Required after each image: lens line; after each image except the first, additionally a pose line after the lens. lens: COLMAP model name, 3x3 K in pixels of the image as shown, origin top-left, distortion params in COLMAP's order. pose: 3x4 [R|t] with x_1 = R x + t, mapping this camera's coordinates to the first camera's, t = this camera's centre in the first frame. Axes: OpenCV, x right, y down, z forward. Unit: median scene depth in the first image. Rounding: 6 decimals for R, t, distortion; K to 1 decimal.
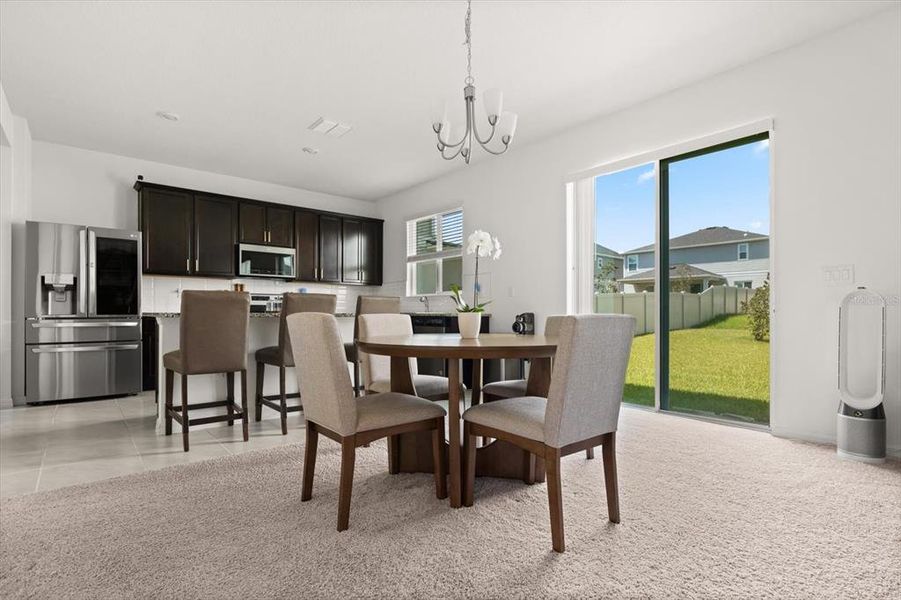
lens RADIAL K [[432.6, 0, 450.9], [0, 432.6, 313.3], [0, 0, 1]] dist [0.000760, 0.000100]
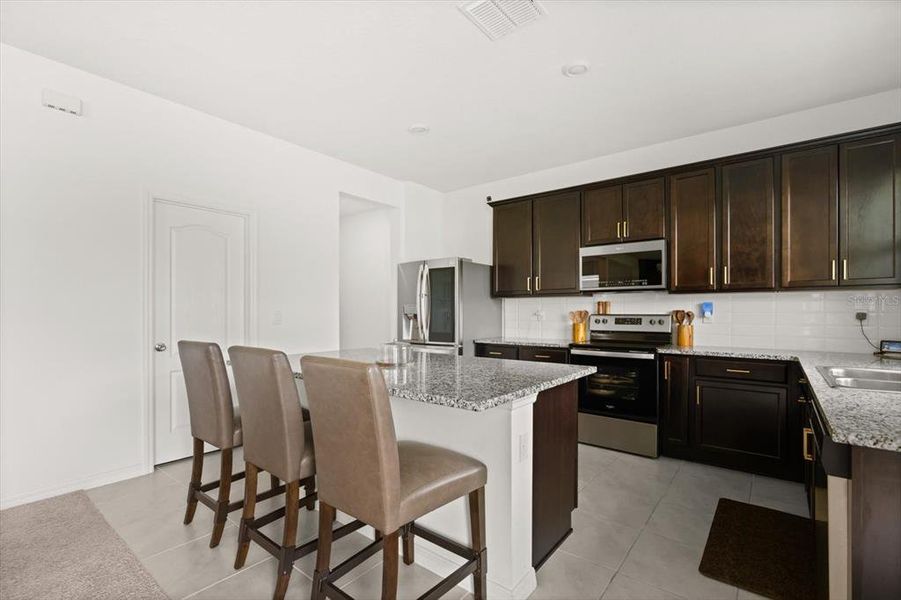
lens RADIAL K [[409.1, 0, 450.5], [0, 409.1, 300.0], [0, 0, 1]] dist [0.000692, 0.000024]
pose [[0.195270, -0.025771, -0.980411, 0.142045], [-0.000086, 0.999654, -0.026294, -0.054815], [0.980750, 0.005219, 0.195200, 0.652847]]
